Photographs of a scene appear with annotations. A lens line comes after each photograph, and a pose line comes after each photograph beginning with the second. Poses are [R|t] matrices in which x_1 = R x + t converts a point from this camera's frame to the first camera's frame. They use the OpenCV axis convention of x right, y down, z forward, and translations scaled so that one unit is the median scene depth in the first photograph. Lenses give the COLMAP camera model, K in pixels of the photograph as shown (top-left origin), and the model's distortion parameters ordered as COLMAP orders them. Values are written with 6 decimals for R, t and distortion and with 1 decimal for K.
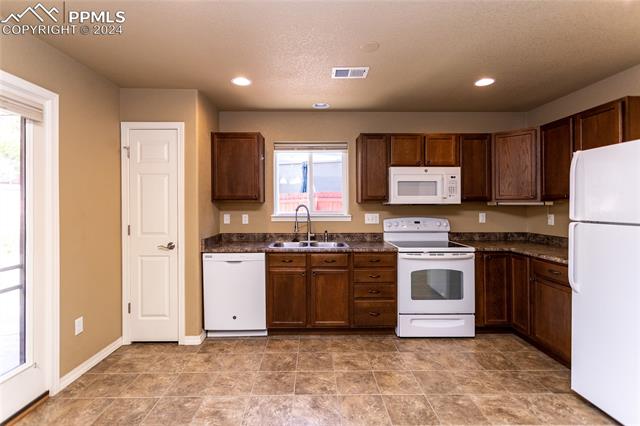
lens RADIAL K [[313.4, 0, 314.0], [0, 313.4, 204.5], [0, 0, 1]] dist [0.003168, 0.000570]
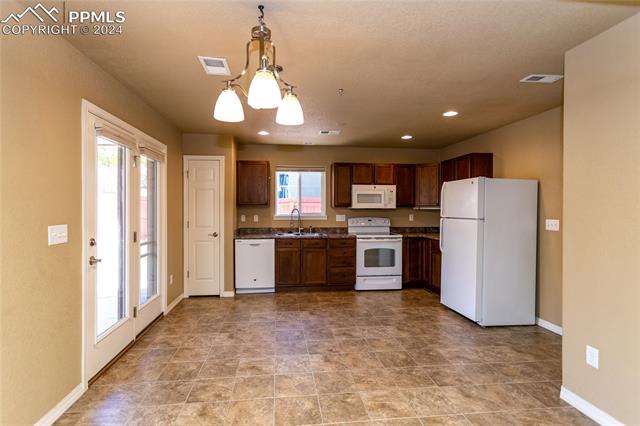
lens RADIAL K [[323.1, 0, 320.0], [0, 323.1, 213.0], [0, 0, 1]] dist [-0.000014, 0.000208]
pose [[0.992309, 0.002997, 0.123750, -0.126109], [-0.005056, 0.999854, 0.016325, -0.004575], [-0.123683, -0.016825, 0.992179, -0.624533]]
